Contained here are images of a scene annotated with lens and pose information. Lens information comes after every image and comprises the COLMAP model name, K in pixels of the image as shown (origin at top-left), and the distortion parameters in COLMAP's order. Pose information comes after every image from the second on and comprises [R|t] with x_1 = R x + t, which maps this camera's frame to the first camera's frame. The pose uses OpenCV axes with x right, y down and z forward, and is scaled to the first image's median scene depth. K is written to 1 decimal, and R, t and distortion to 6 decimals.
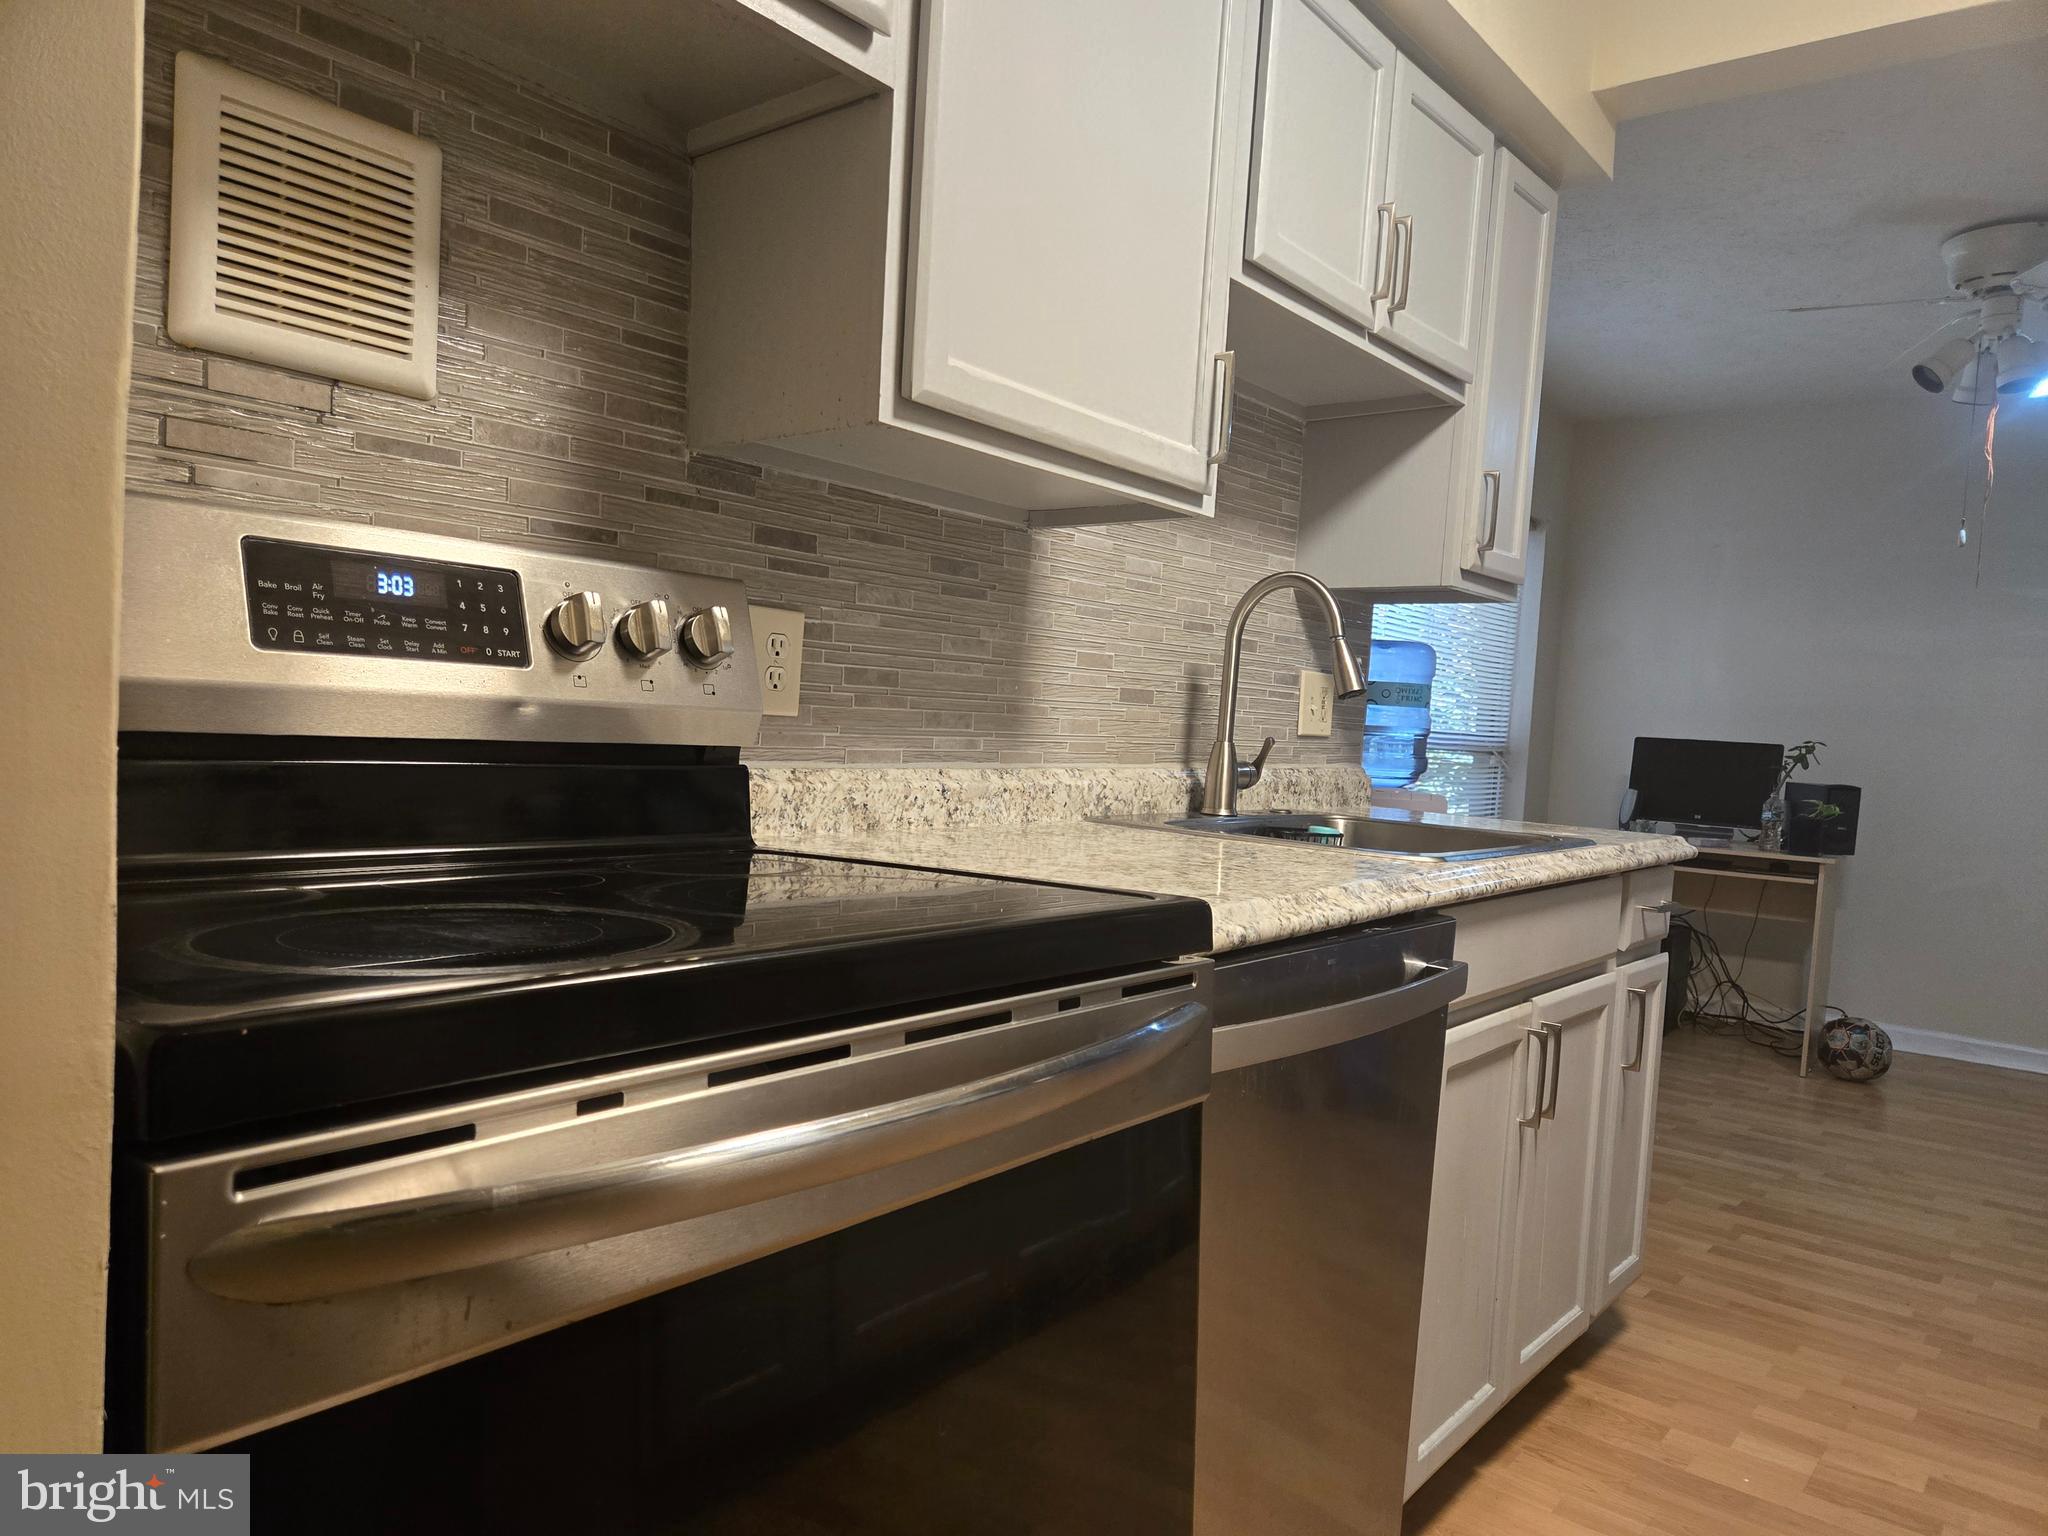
lens RADIAL K [[1356.3, 0, 1017.5], [0, 1356.3, 778.5], [0, 0, 1]] dist [0.093086, -0.079043]
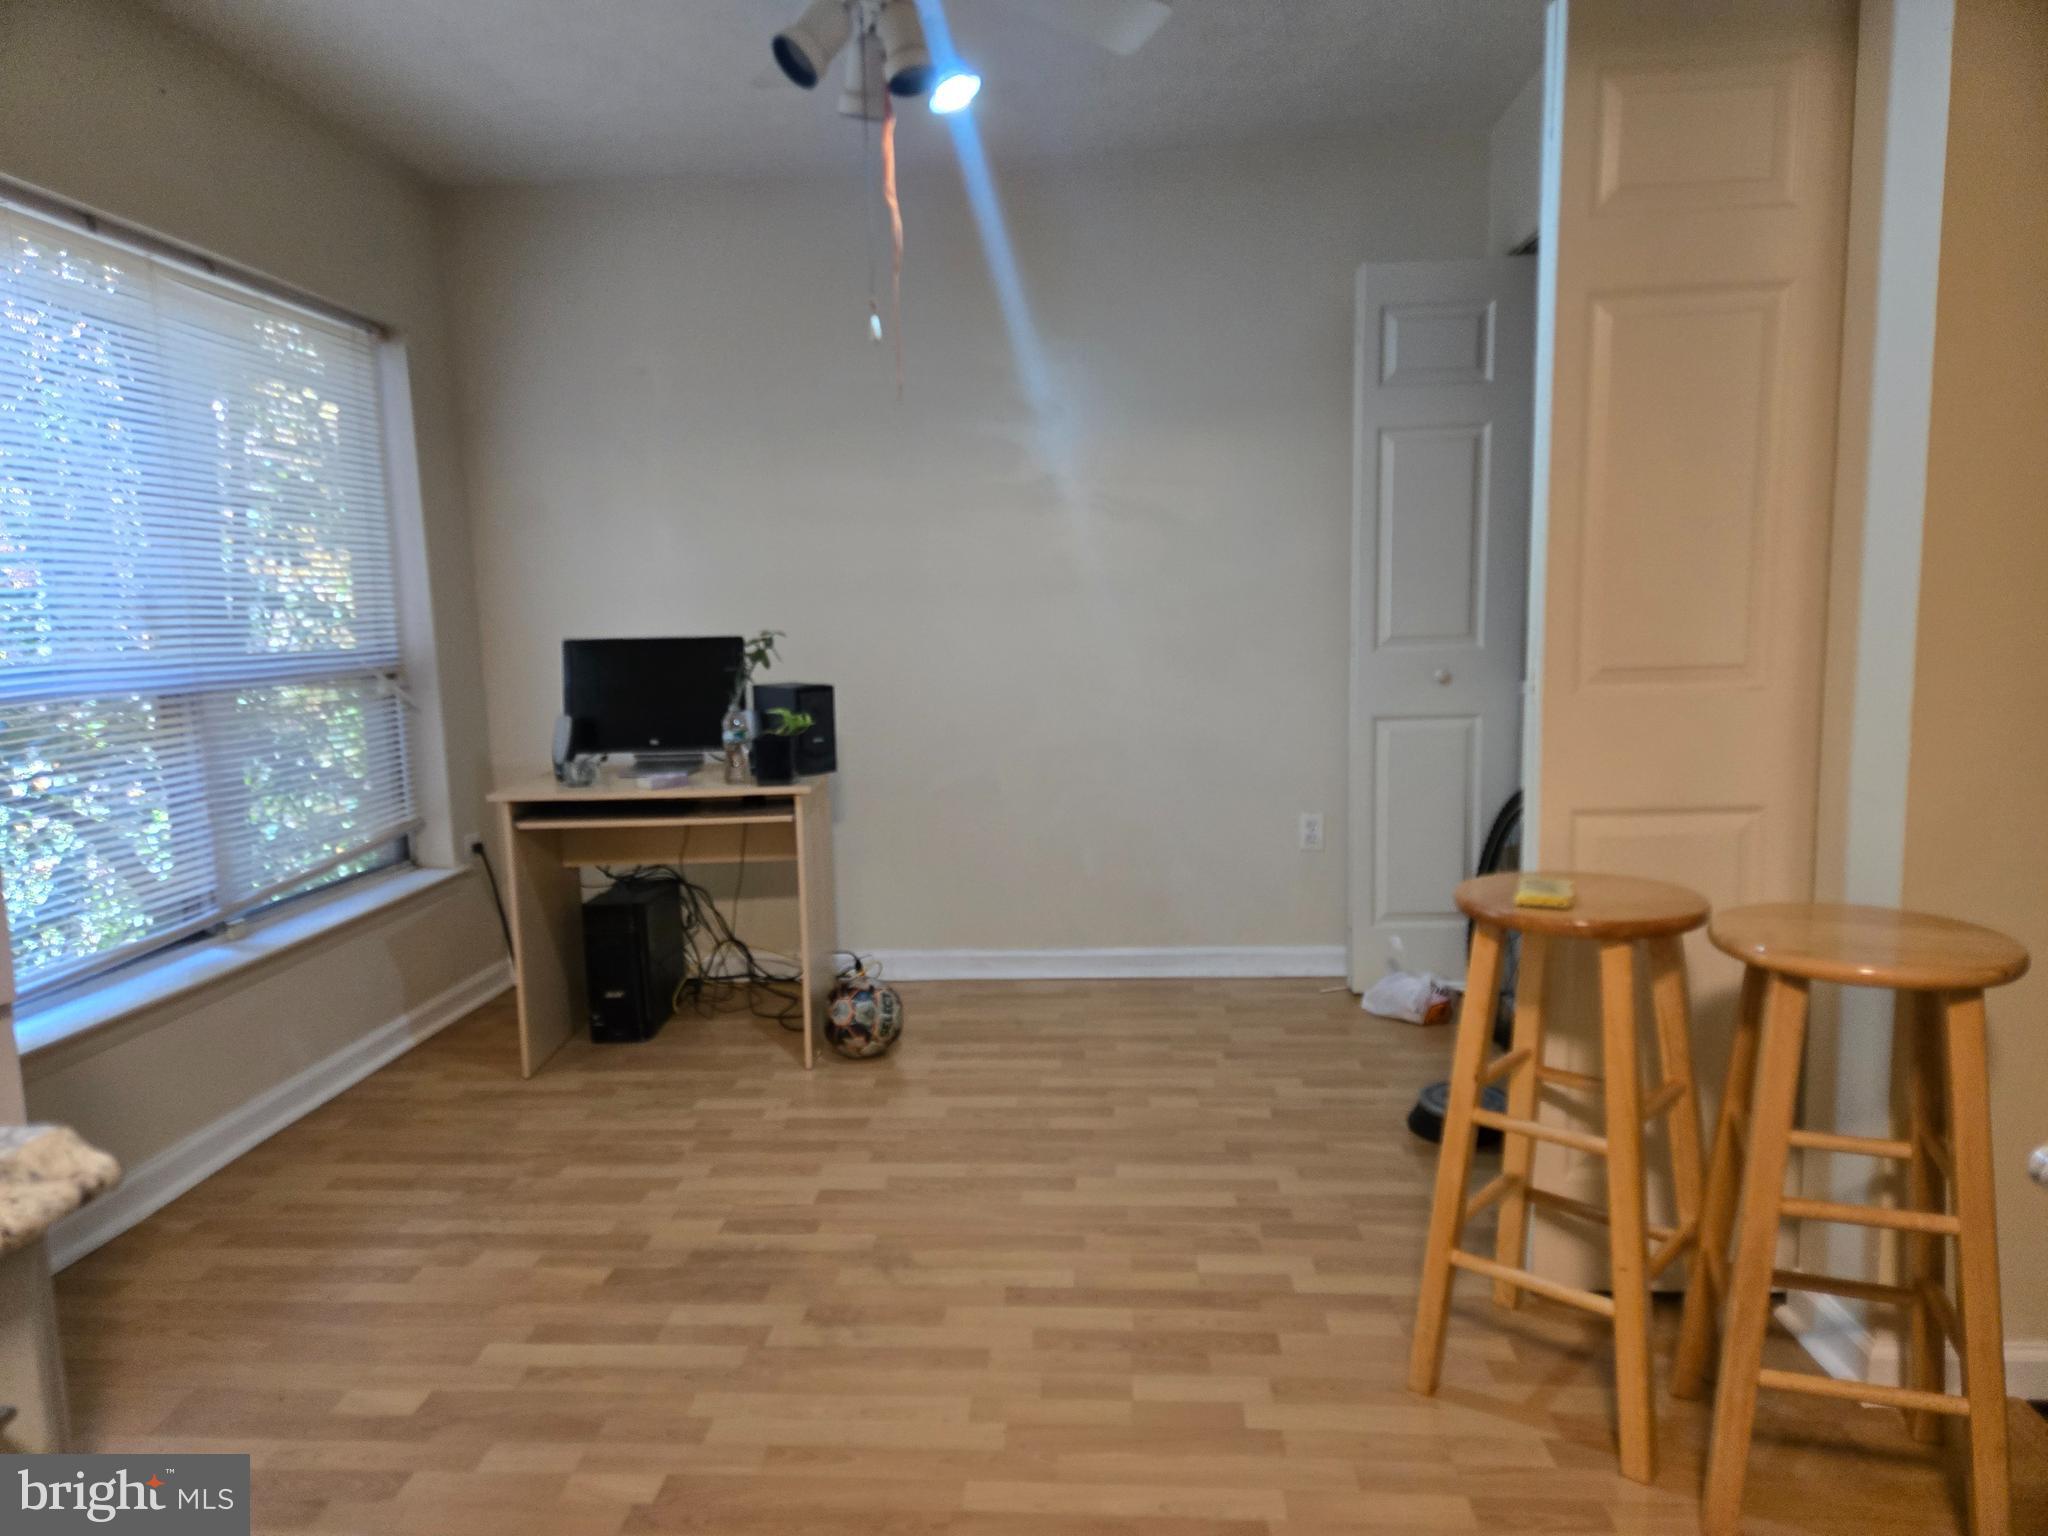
lens RADIAL K [[1356.3, 0, 1017.5], [0, 1356.3, 778.5], [0, 0, 1]] dist [0.093086, -0.079043]
pose [[0.804279, -0.157973, 0.572869, 0.323104], [0.108611, 0.986858, 0.119649, -0.028747], [-0.584242, -0.034011, 0.810867, 0.418497]]
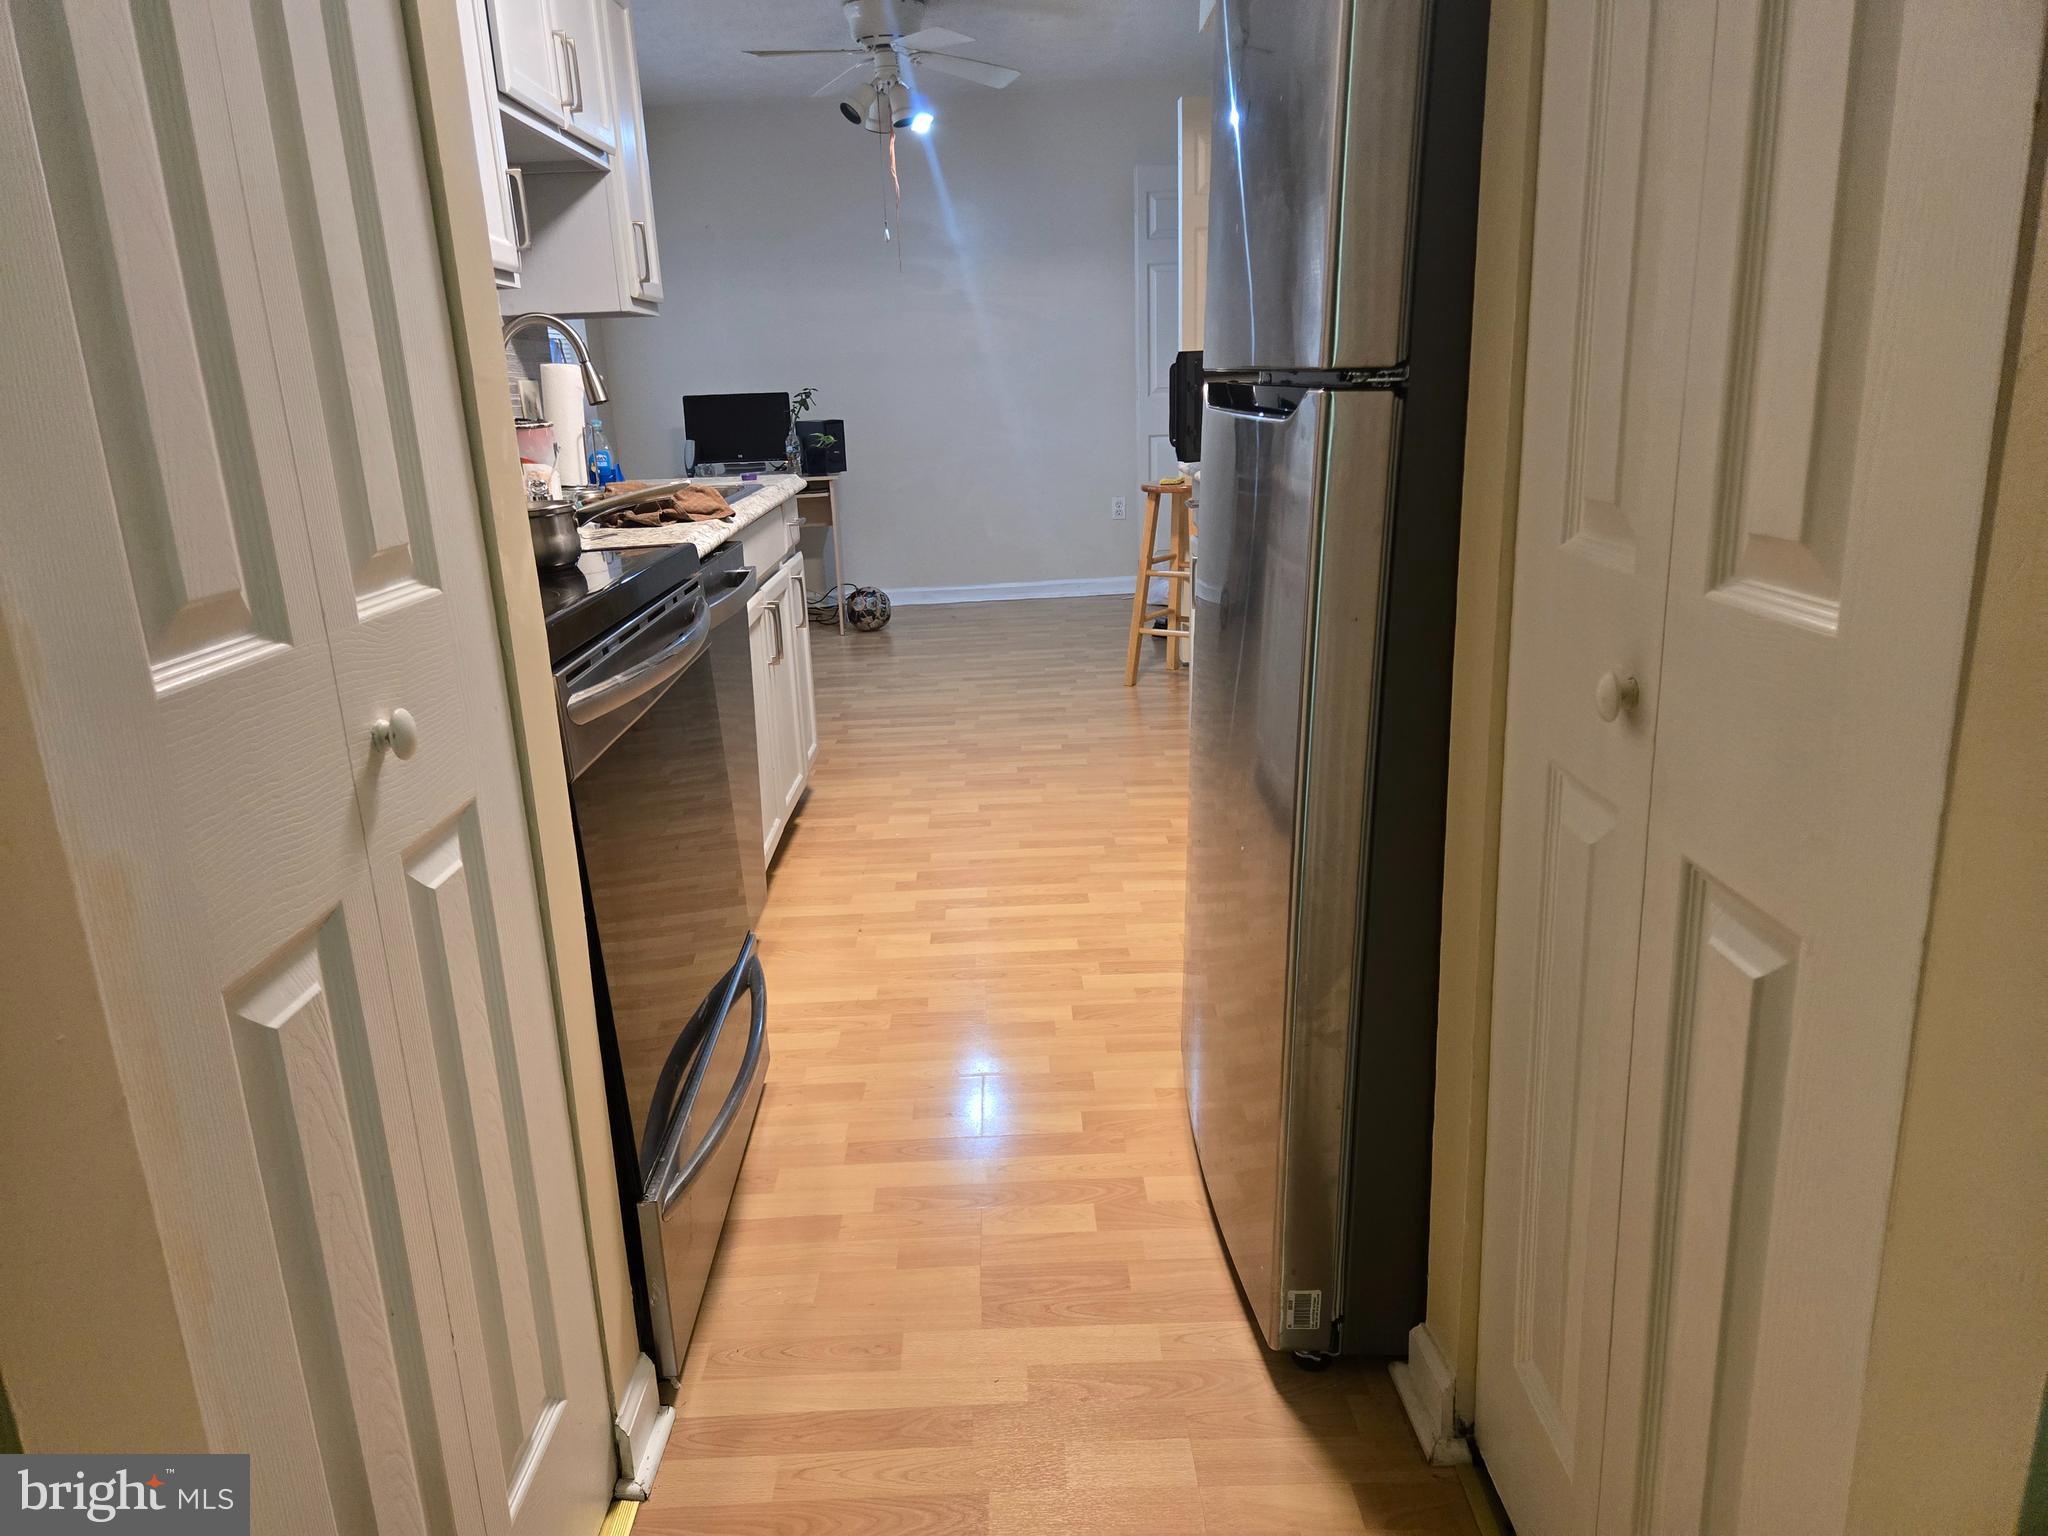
lens RADIAL K [[1356.3, 0, 1017.5], [0, 1356.3, 778.5], [0, 0, 1]] dist [0.093086, -0.079043]
pose [[0.751412, -0.274515, 0.600018, -0.228212], [0.119611, 0.950951, 0.285280, -0.027870], [-0.648901, -0.142594, 0.747391, -0.231710]]
